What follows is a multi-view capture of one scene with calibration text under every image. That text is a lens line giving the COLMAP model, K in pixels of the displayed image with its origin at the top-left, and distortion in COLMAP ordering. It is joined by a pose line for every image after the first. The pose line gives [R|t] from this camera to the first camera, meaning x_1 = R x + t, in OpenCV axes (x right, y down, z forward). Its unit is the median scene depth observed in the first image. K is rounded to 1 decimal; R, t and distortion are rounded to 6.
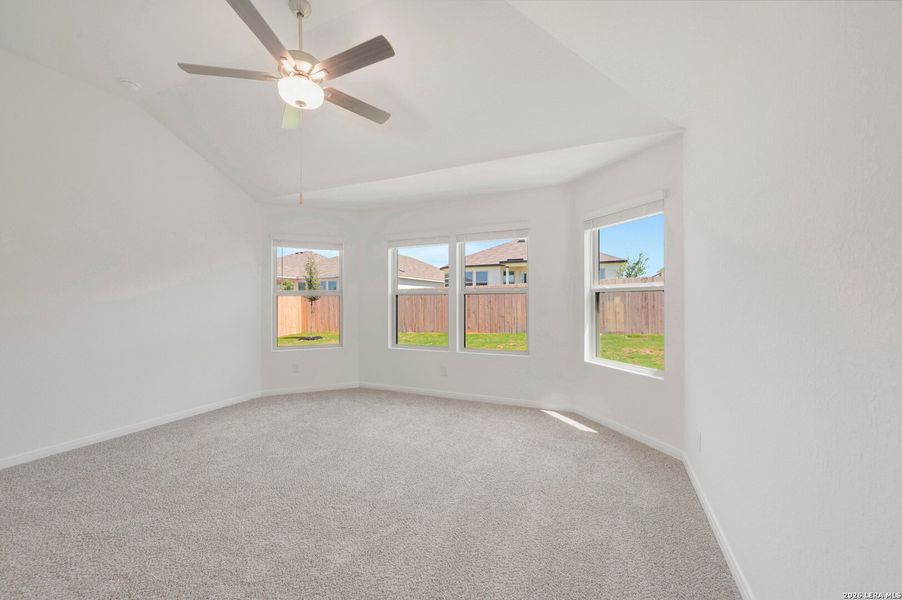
lens RADIAL K [[359.5, 0, 450.9], [0, 359.5, 304.8], [0, 0, 1]] dist [-0.001387, 0.000043]
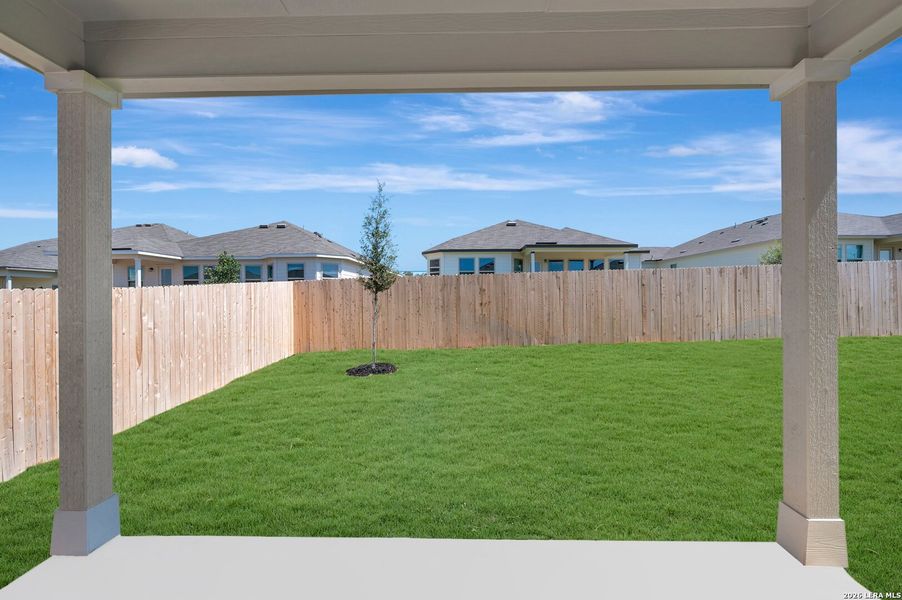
lens RADIAL K [[359.5, 0, 448.5], [0, 359.5, 304.8], [0, 0, 1]] dist [-0.001387, 0.000043]
pose [[0.923461, -0.009099, 0.383583, -0.520239], [0.006043, 0.999940, 0.009169, 0.003769], [-0.383644, -0.006149, 0.923461, 0.547071]]
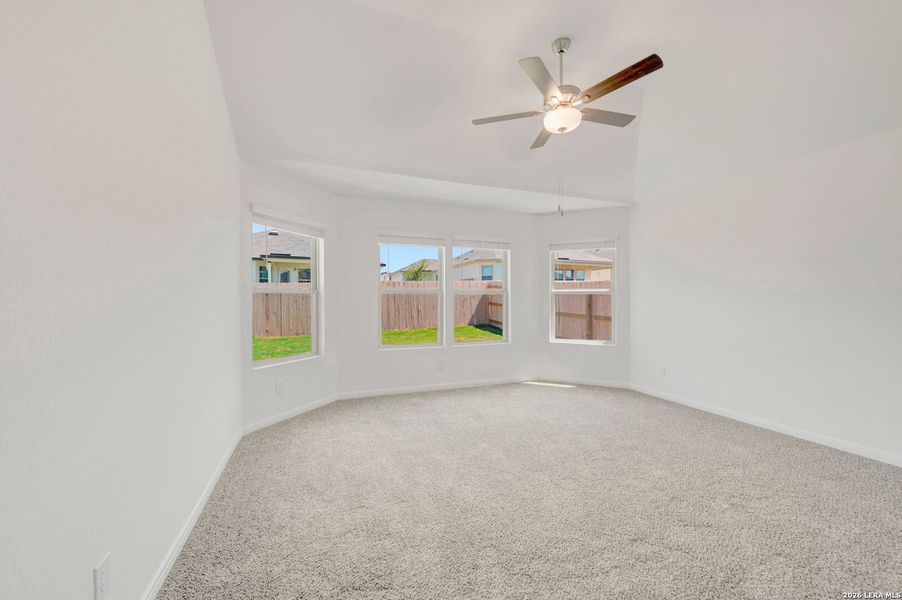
lens RADIAL K [[359.5, 0, 465.2], [0, 359.5, 305.8], [0, 0, 1]] dist [-0.001387, 0.000043]
pose [[0.689264, -0.010490, 0.724434, -0.244775], [0.007826, 0.999945, 0.007034, 0.000170], [-0.724468, 0.000822, 0.689308, 0.069925]]
